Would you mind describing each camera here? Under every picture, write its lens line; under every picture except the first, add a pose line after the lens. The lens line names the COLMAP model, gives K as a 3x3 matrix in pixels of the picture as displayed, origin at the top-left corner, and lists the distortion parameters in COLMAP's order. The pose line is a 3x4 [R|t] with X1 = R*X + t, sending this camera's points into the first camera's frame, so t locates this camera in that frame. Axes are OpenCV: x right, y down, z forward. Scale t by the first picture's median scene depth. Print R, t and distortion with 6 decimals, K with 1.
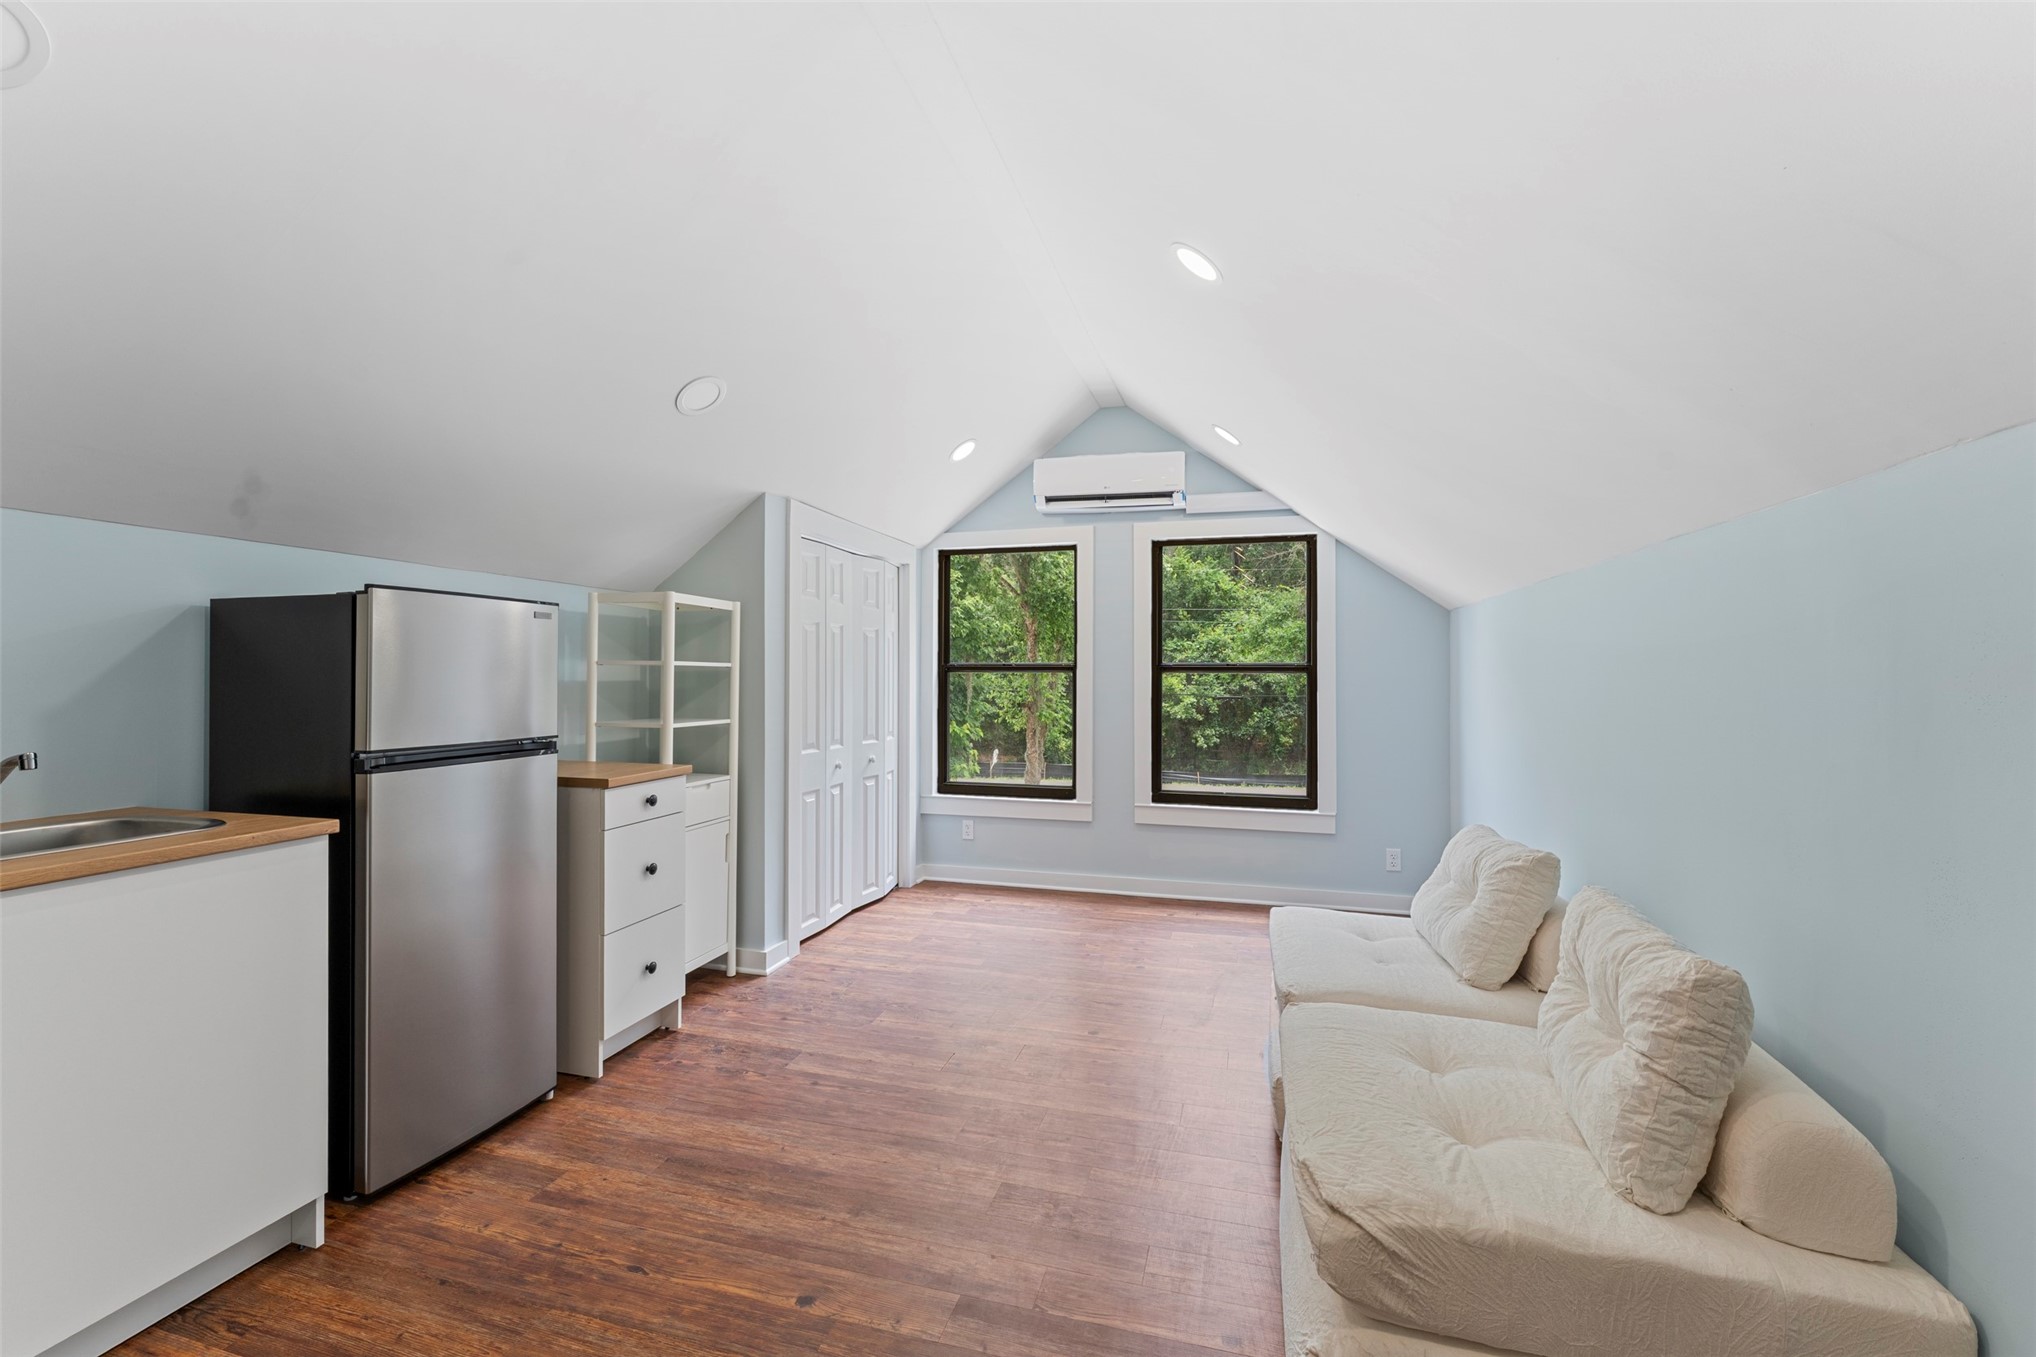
lens RADIAL K [[833.4, 0, 1018.0], [0, 833.4, 678.5], [0, 0, 1]] dist [0.000770, 0.000060]
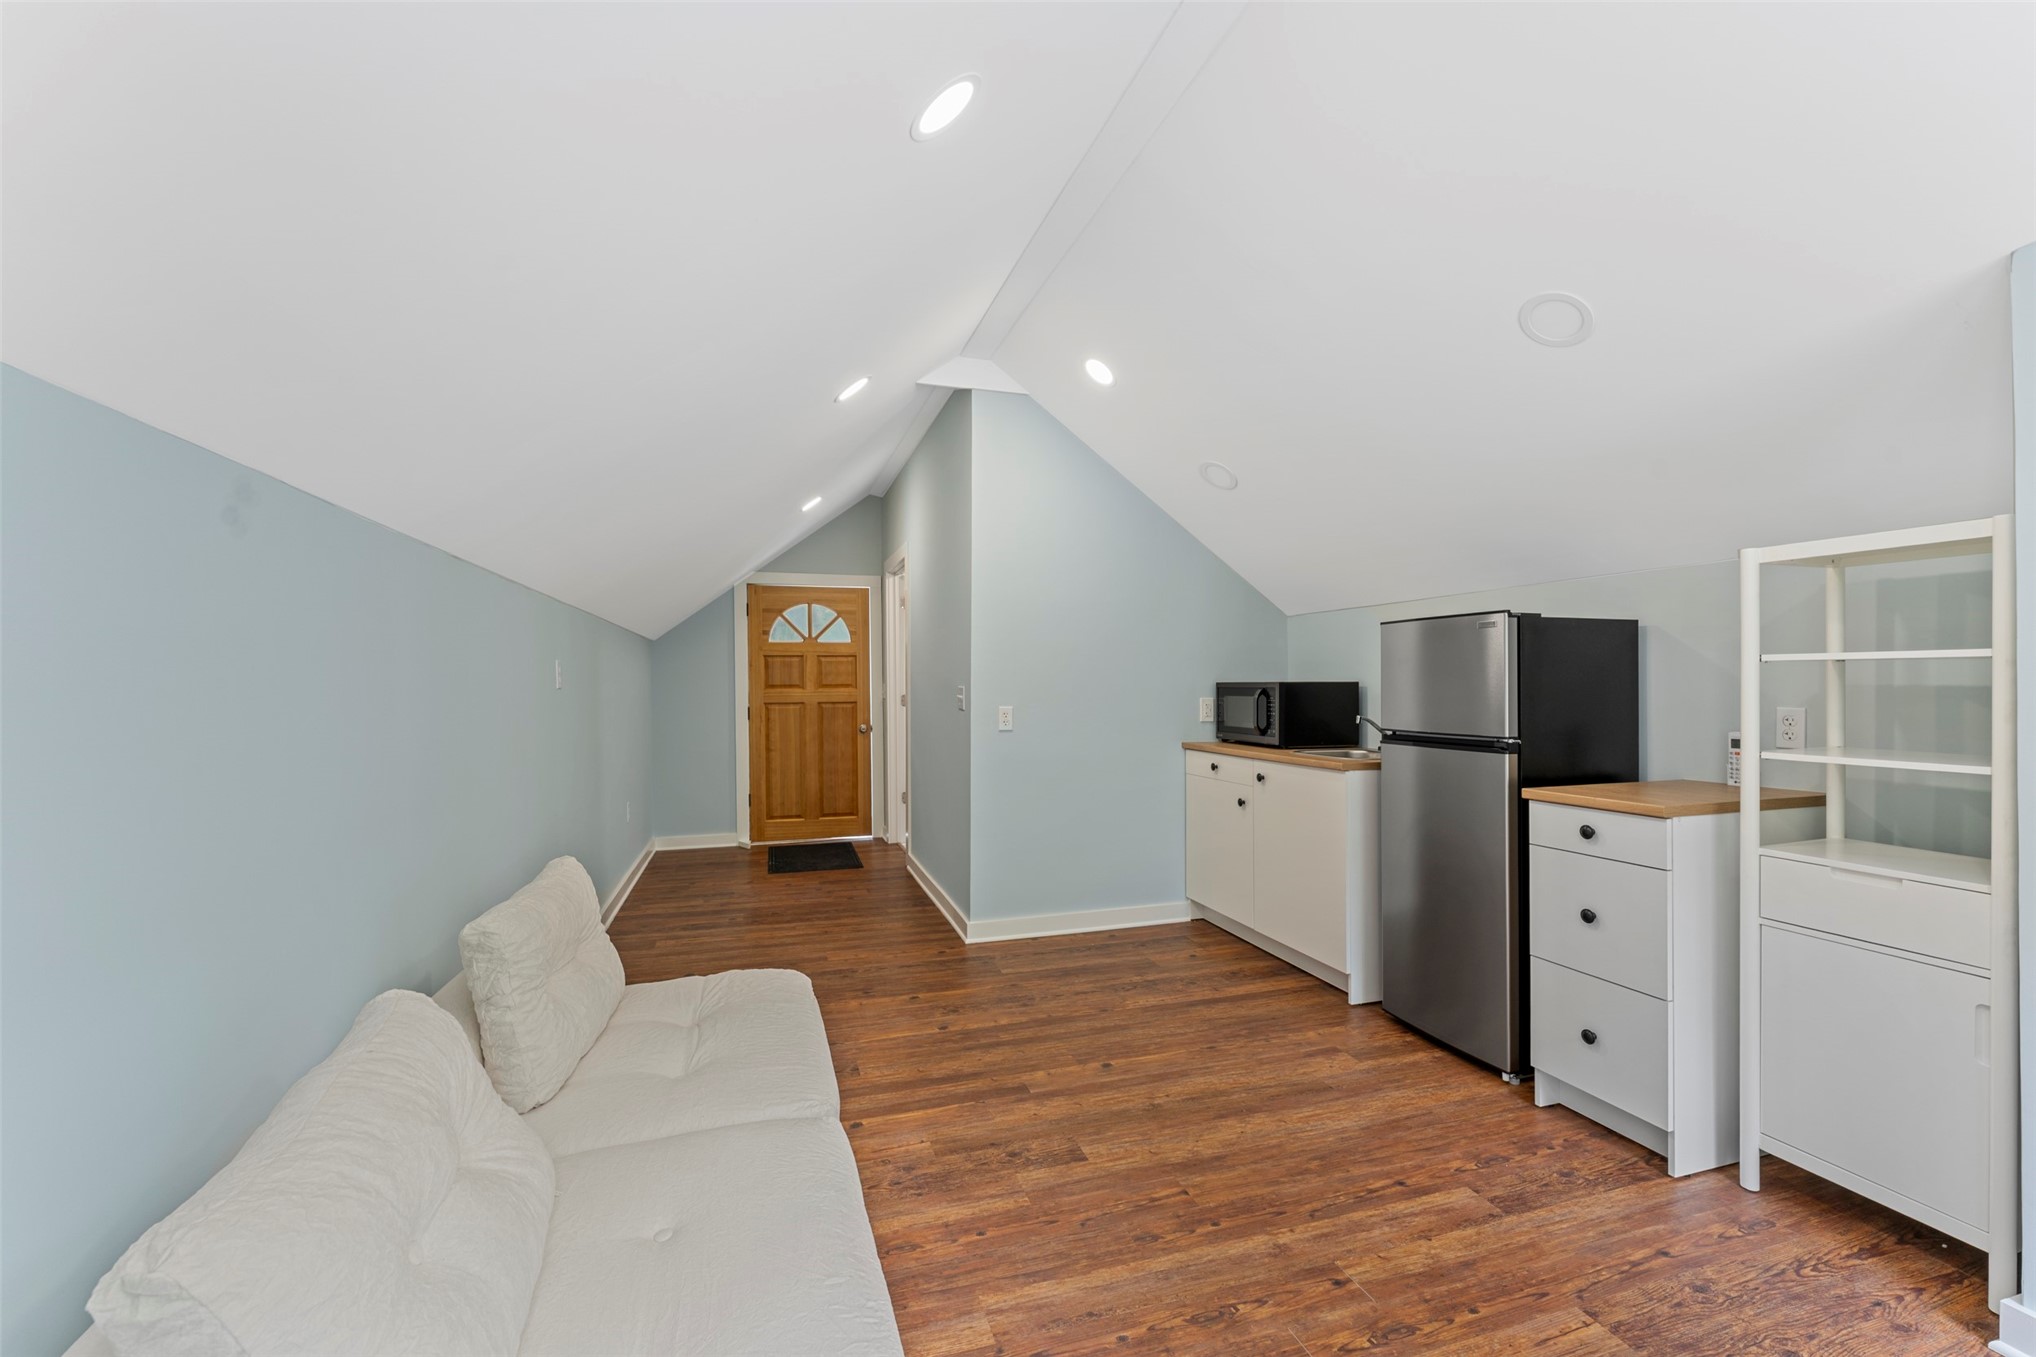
lens RADIAL K [[833.4, 0, 1018.0], [0, 833.4, 678.5], [0, 0, 1]] dist [0.000770, 0.000060]
pose [[-0.834851, -0.004301, -0.550459, 0.574587], [0.001254, 0.999952, -0.009716, 0.004340], [0.550474, -0.008802, -0.834806, 1.651169]]
